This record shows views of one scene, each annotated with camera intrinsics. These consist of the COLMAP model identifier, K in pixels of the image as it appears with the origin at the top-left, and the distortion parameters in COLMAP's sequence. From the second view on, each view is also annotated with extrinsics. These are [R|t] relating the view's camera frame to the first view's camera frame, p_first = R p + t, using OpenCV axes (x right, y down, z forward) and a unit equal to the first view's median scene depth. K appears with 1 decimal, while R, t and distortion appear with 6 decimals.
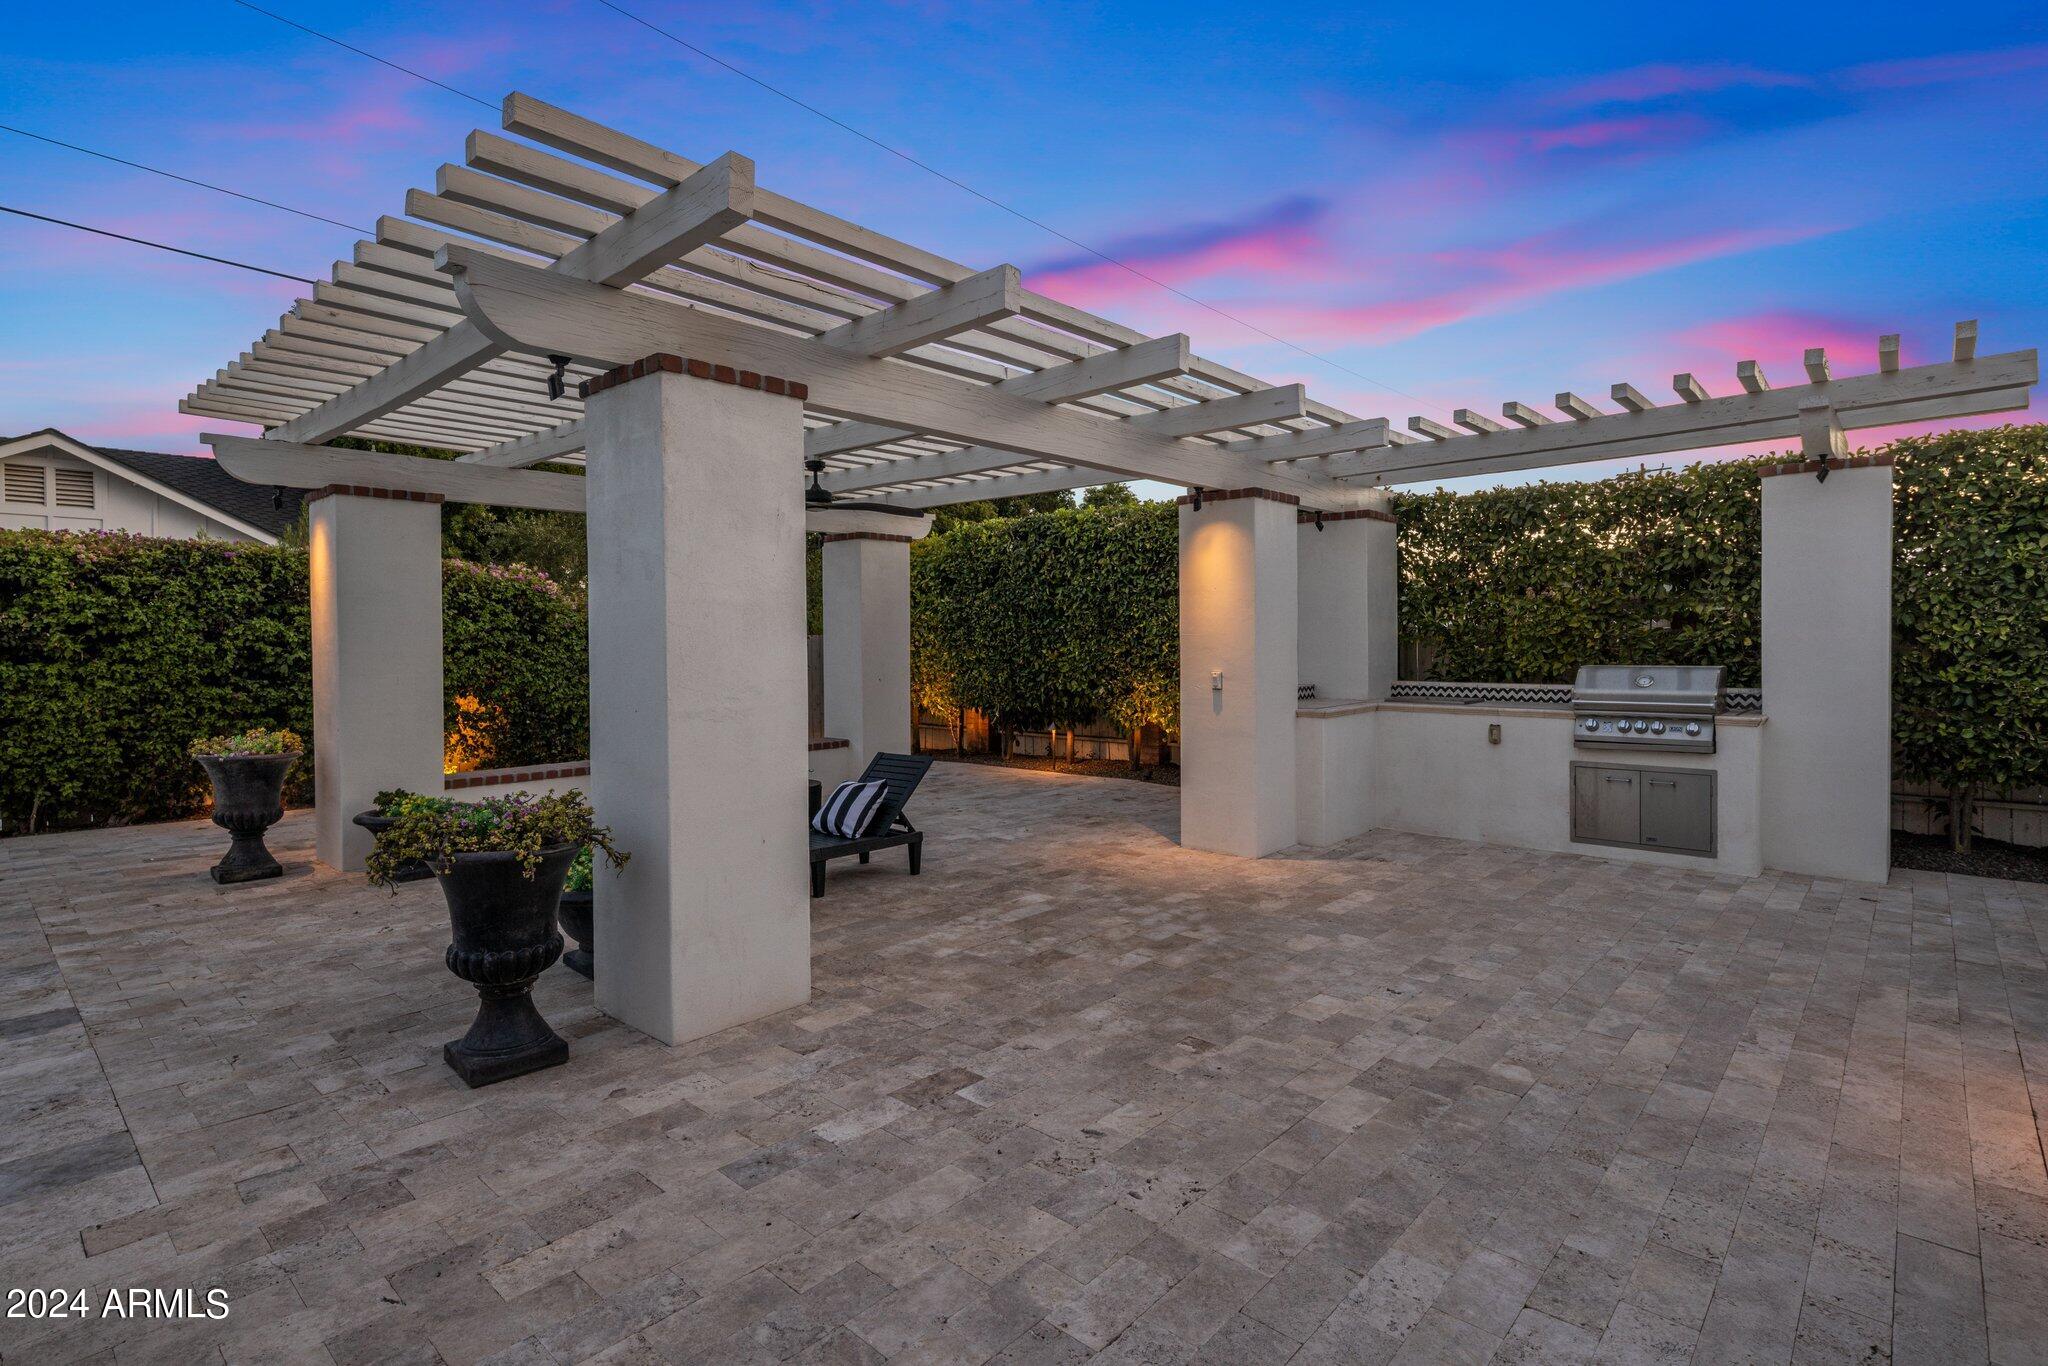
lens RADIAL K [[992.3, 0, 1024.0], [0, 992.3, 653.9], [0, 0, 1]] dist [0.003718, -0.003933]
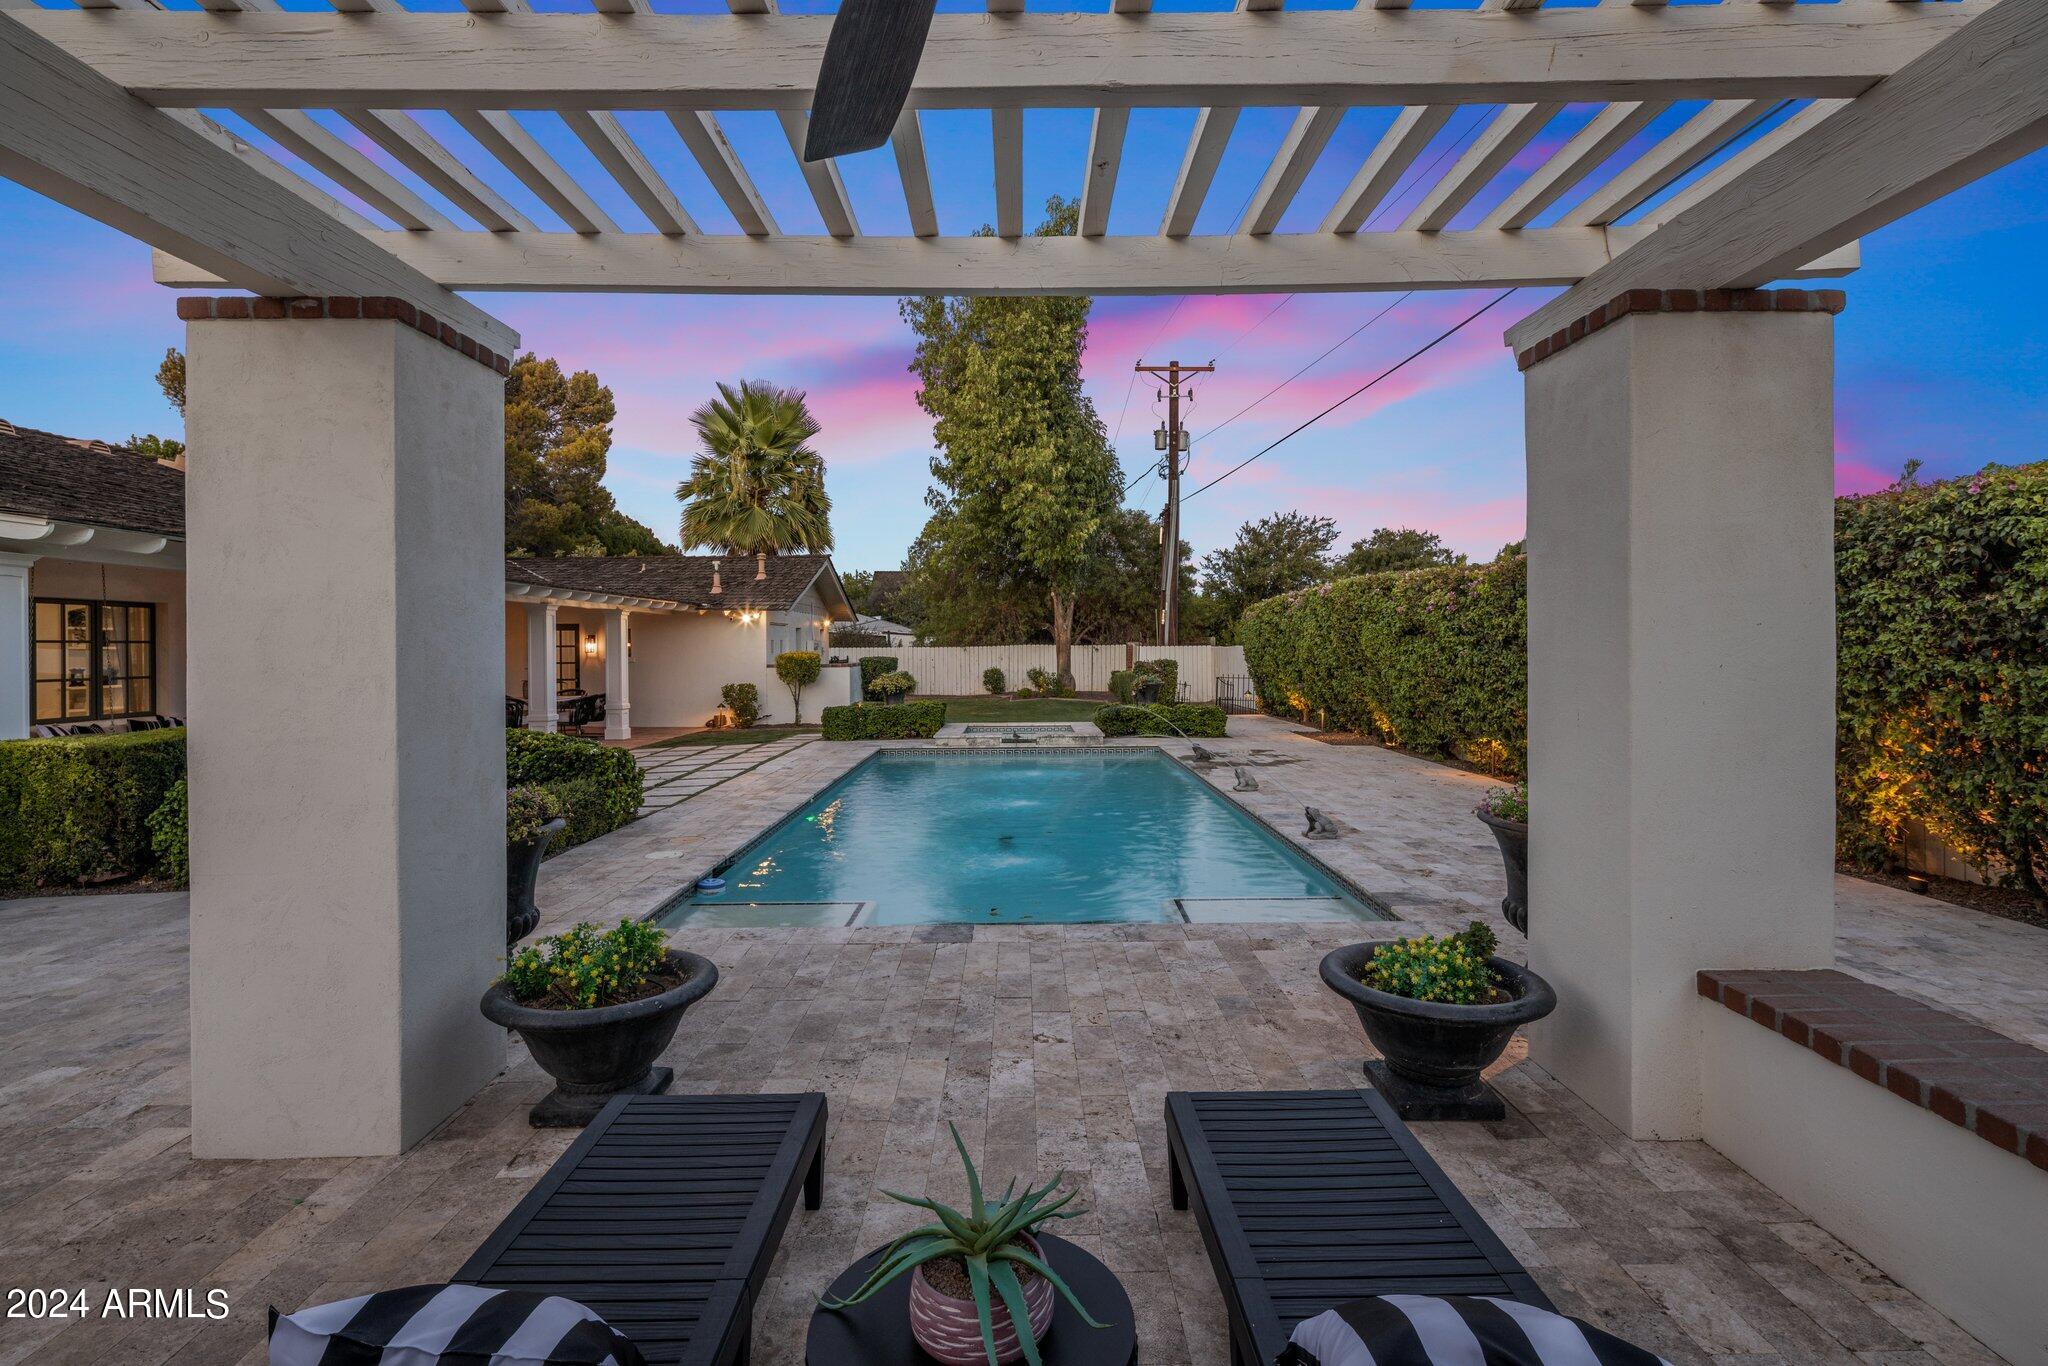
lens RADIAL K [[992.3, 0, 1027.2], [0, 992.3, 650.4], [0, 0, 1]] dist [0.003718, -0.003933]
pose [[-0.734209, 0.014474, -0.678769, -0.174098], [0.004547, 0.999855, 0.016402, -0.025082], [0.678908, 0.008956, -0.734168, 1.909956]]
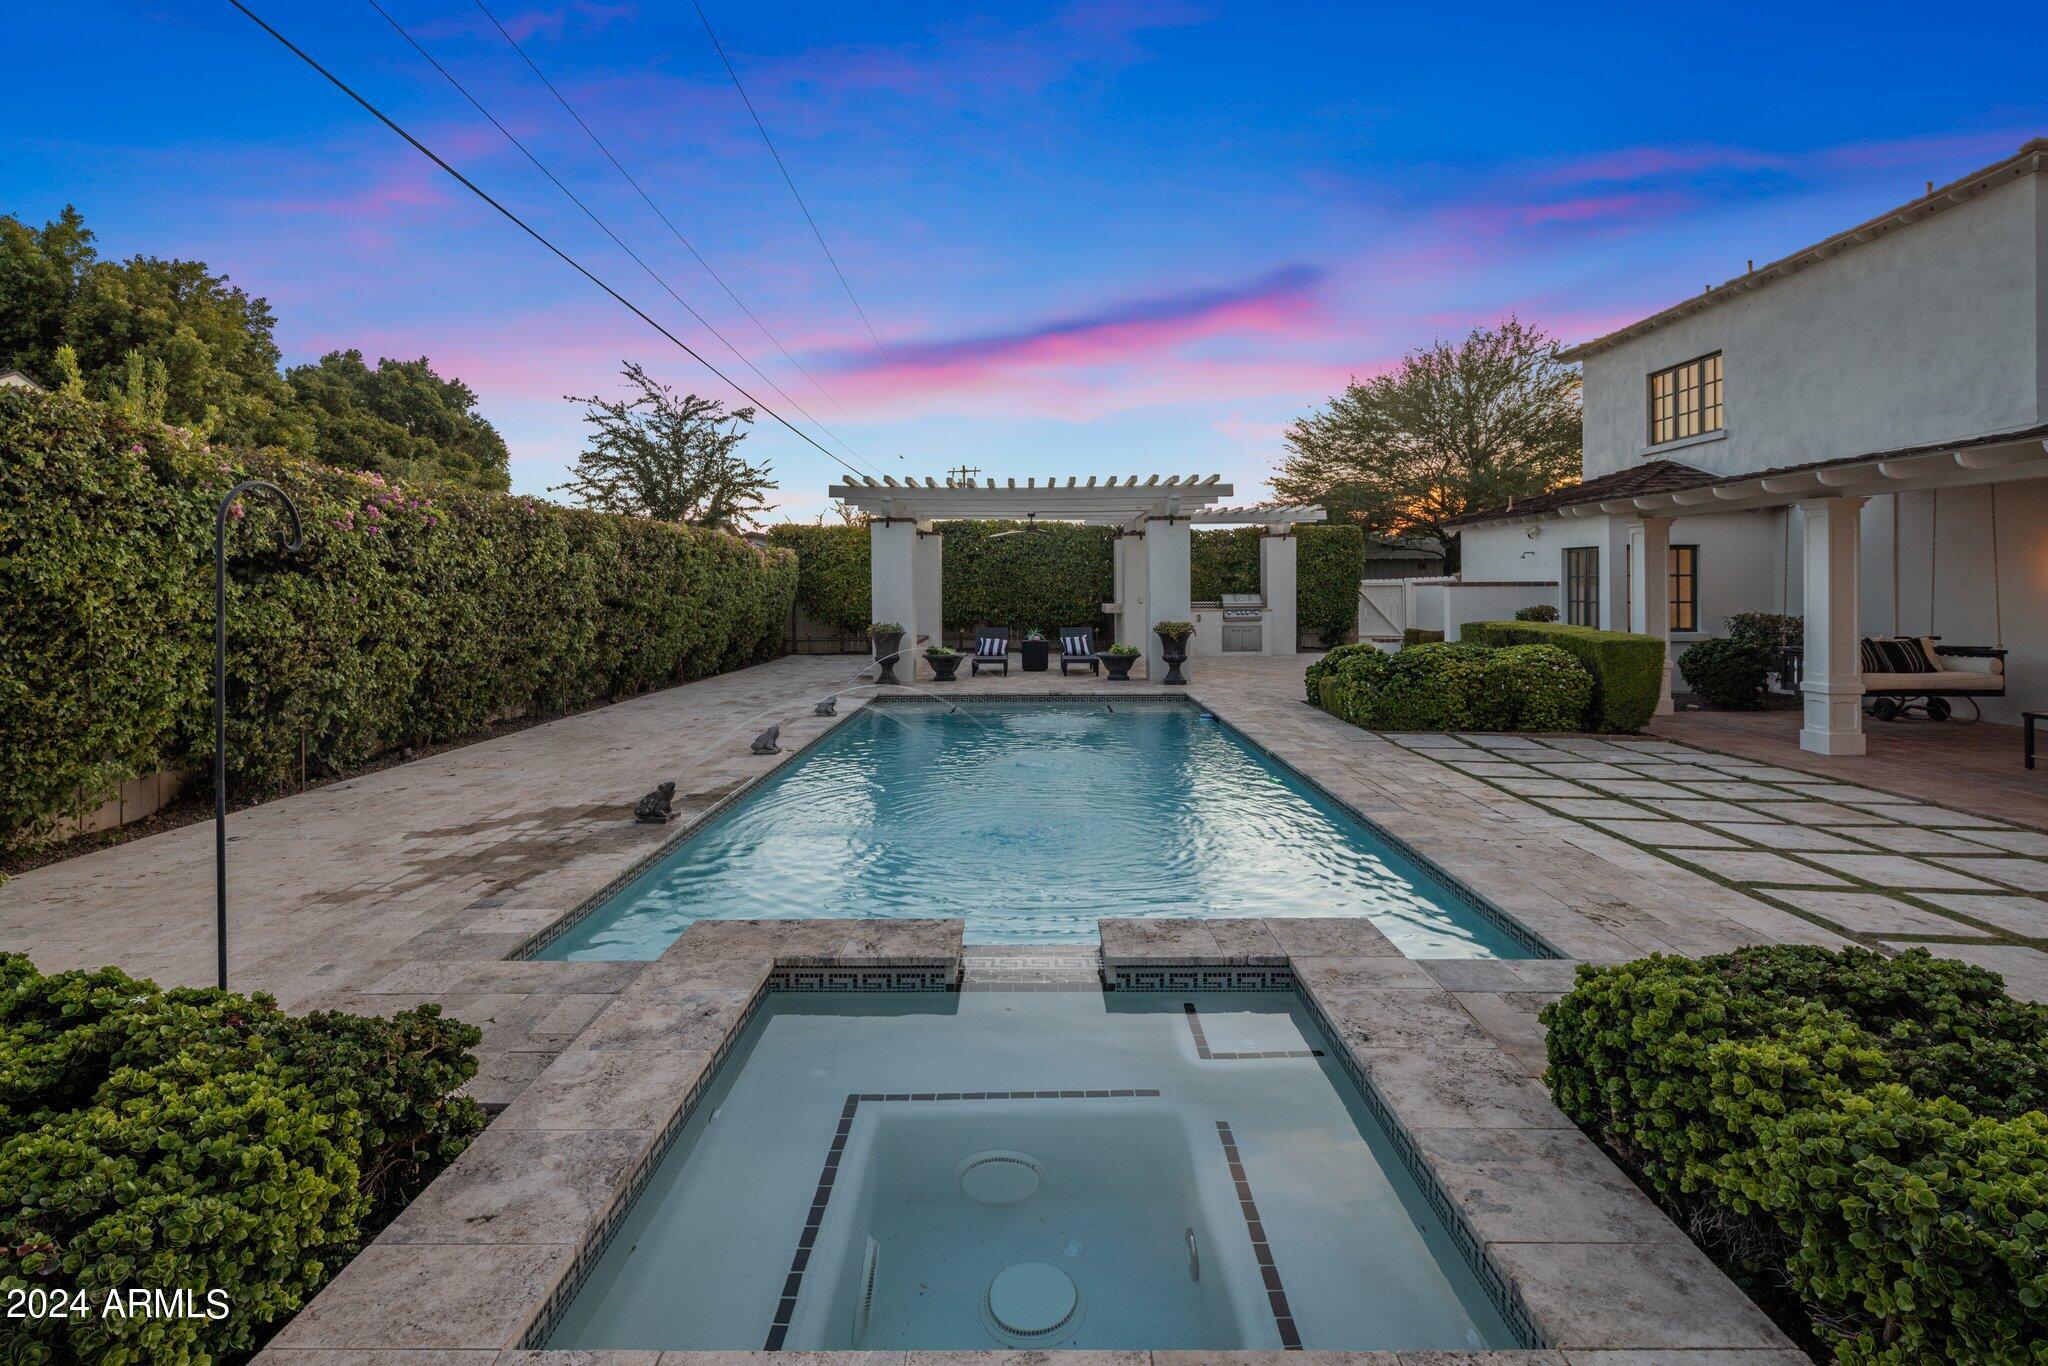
lens RADIAL K [[992.3, 0, 1026.6], [0, 992.3, 587.3], [0, 0, 1]] dist [0.003718, -0.003933]
pose [[0.746673, 0.003077, 0.665184, -3.258201], [0.007753, 0.999881, -0.013328, 0.044166], [-0.665146, 0.015109, 0.746561, -1.491633]]
